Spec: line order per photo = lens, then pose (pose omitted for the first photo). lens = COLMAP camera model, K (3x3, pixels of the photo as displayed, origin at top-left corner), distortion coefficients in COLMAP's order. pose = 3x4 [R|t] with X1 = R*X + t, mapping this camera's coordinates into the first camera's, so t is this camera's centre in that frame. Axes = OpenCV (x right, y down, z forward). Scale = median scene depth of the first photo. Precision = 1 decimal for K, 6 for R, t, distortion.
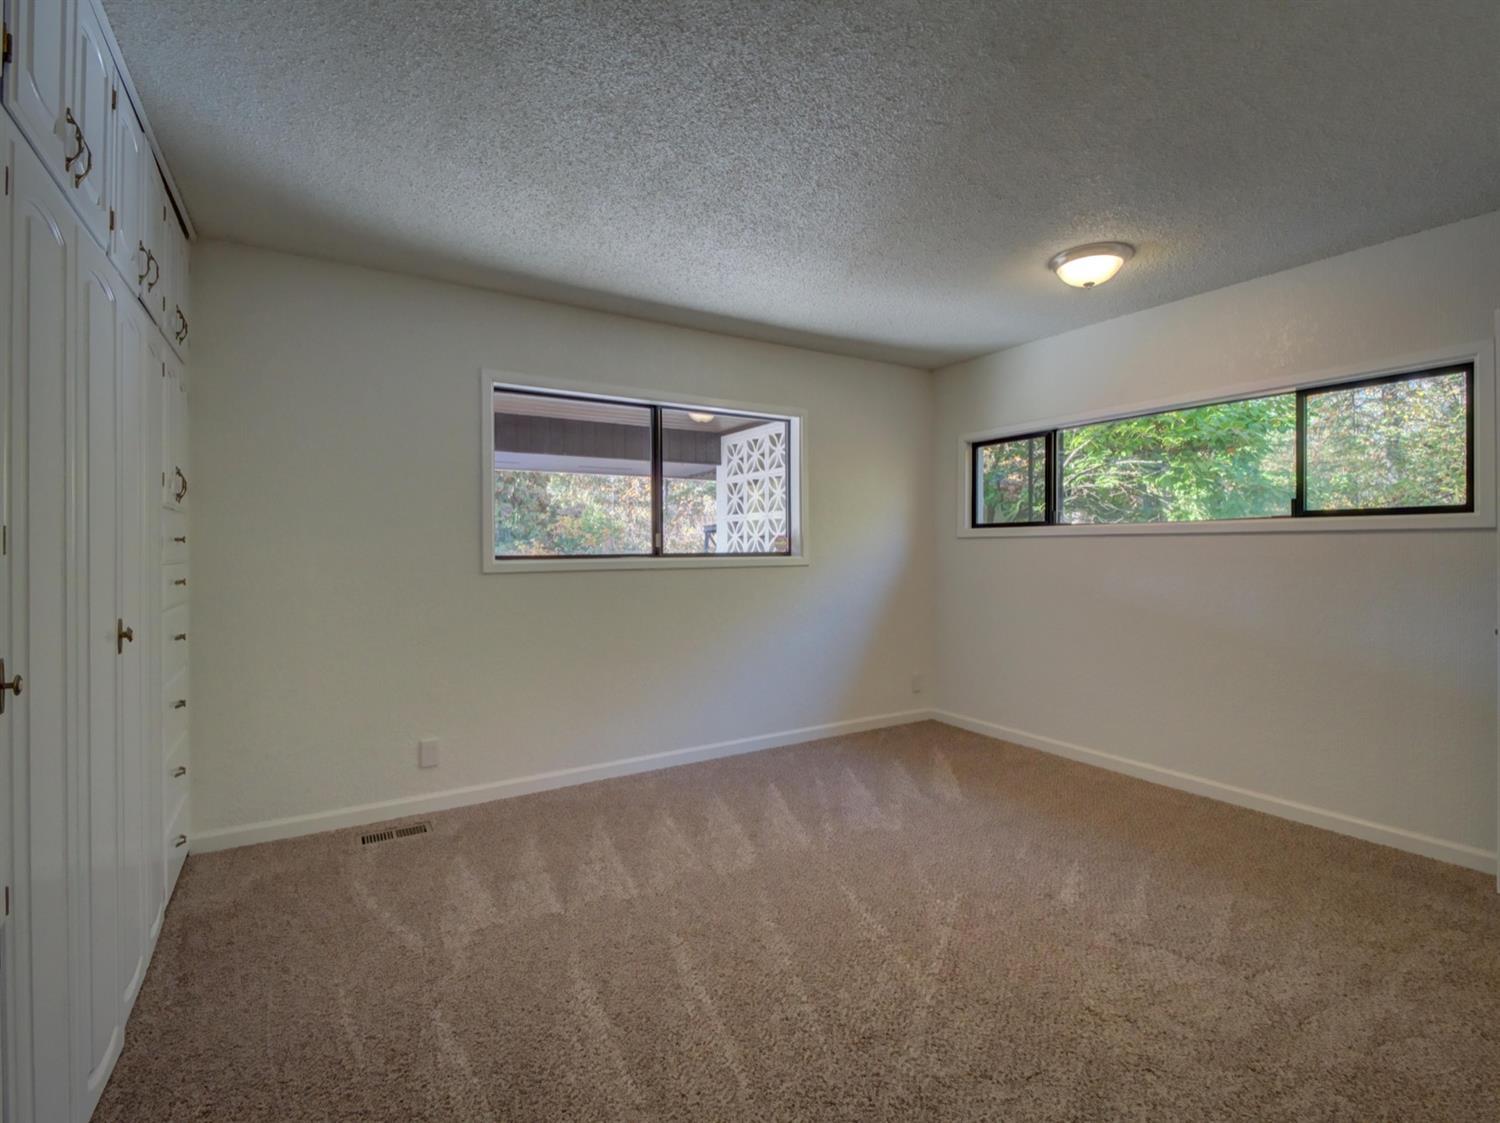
lens RADIAL K [[708.6, 0, 744.6], [0, 708.6, 551.0], [0, 0, 1]] dist [-0.001022, -0.000819]
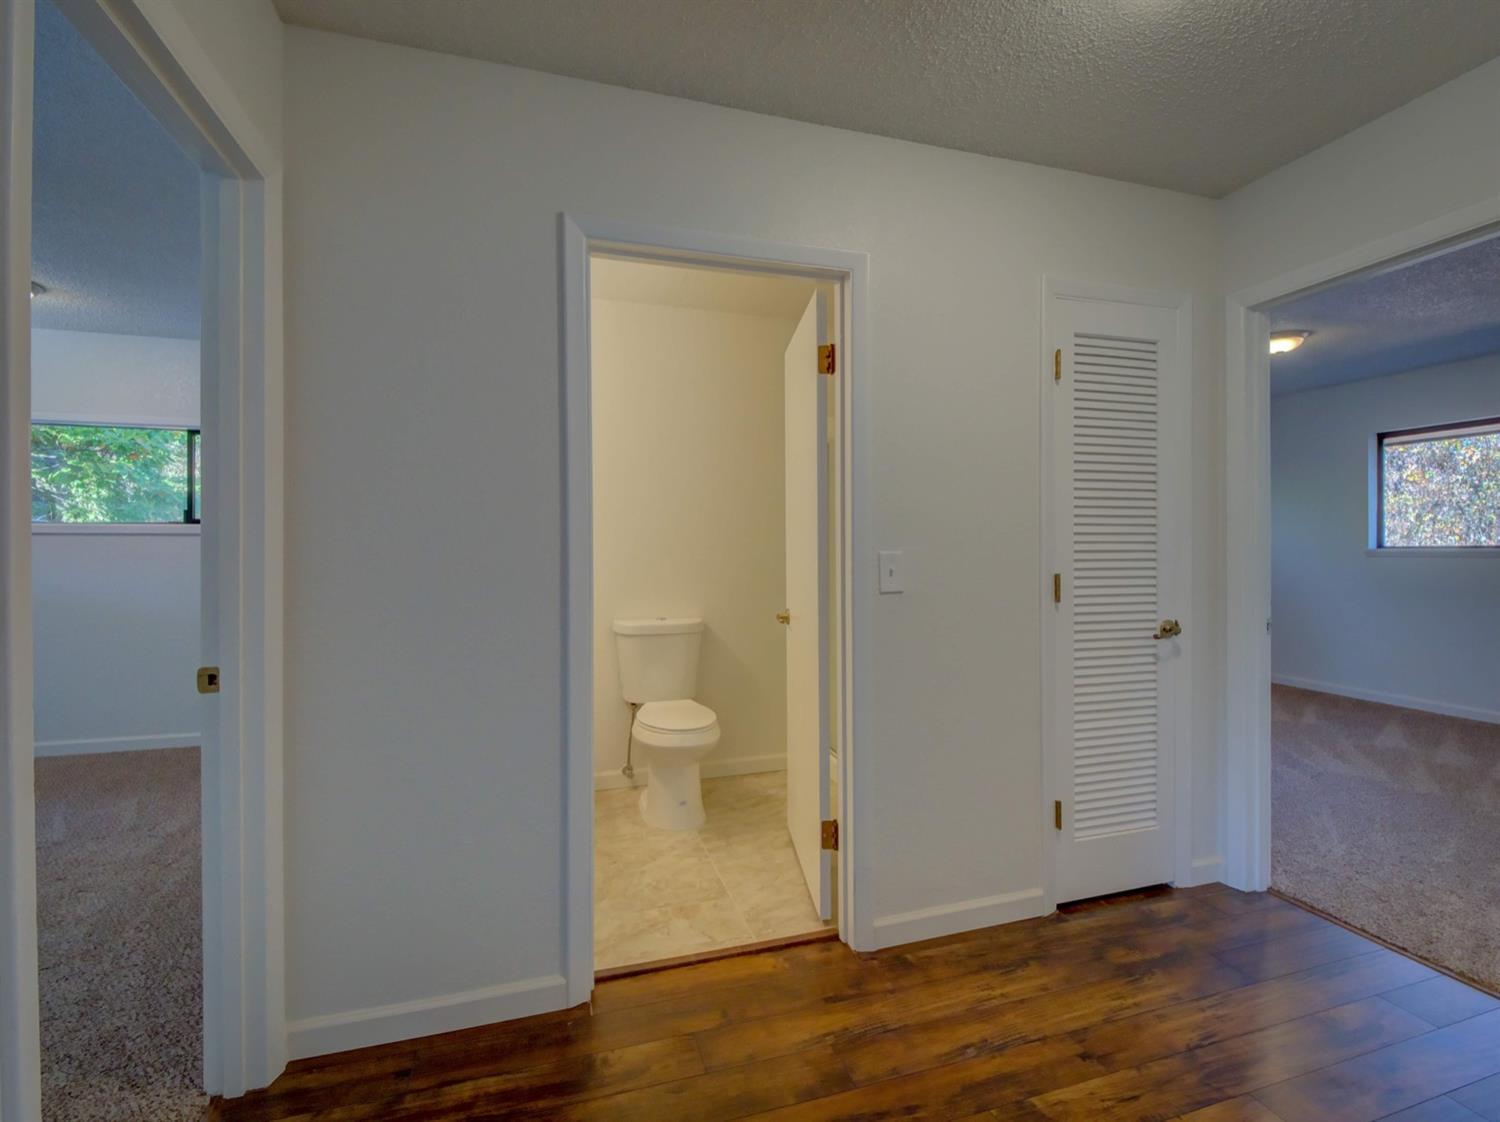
lens RADIAL K [[708.6, 0, 744.6], [0, 708.6, 550.5], [0, 0, 1]] dist [-0.001022, -0.000819]
pose [[0.252700, -0.001455, 0.967544, -0.111118], [0.001389, 0.999998, 0.001141, 0.001613], [-0.967544, 0.001056, 0.252702, -0.158426]]
